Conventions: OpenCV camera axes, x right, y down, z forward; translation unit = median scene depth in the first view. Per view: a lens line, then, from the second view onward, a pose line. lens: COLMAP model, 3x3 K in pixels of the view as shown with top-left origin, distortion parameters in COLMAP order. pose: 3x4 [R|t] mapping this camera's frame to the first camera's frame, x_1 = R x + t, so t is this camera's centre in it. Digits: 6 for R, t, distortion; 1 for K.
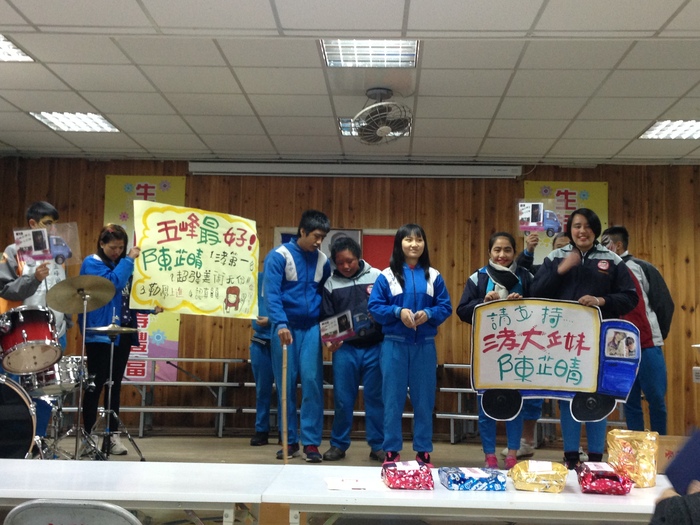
lens RADIAL K [[914.5, 0, 350.0], [0, 914.5, 262.5], [0, 0, 1]] dist [0.041671, 0.091303]
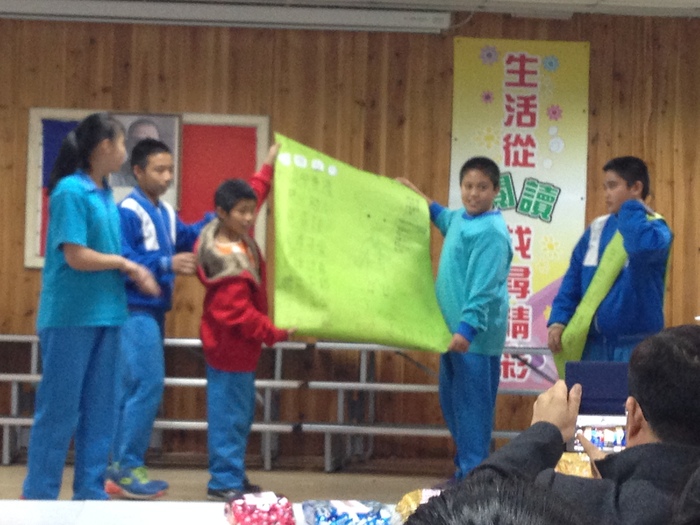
lens RADIAL K [[1798.4, 0, 350.0], [0, 1798.4, 262.5], [0, 0, 1]] dist [0.020583, -0.191256]
pose [[0.993067, 0.005443, 0.117419, -0.014432], [-0.014378, 0.997051, 0.075384, -0.030574], [-0.116663, -0.076549, 0.990217, -0.167459]]
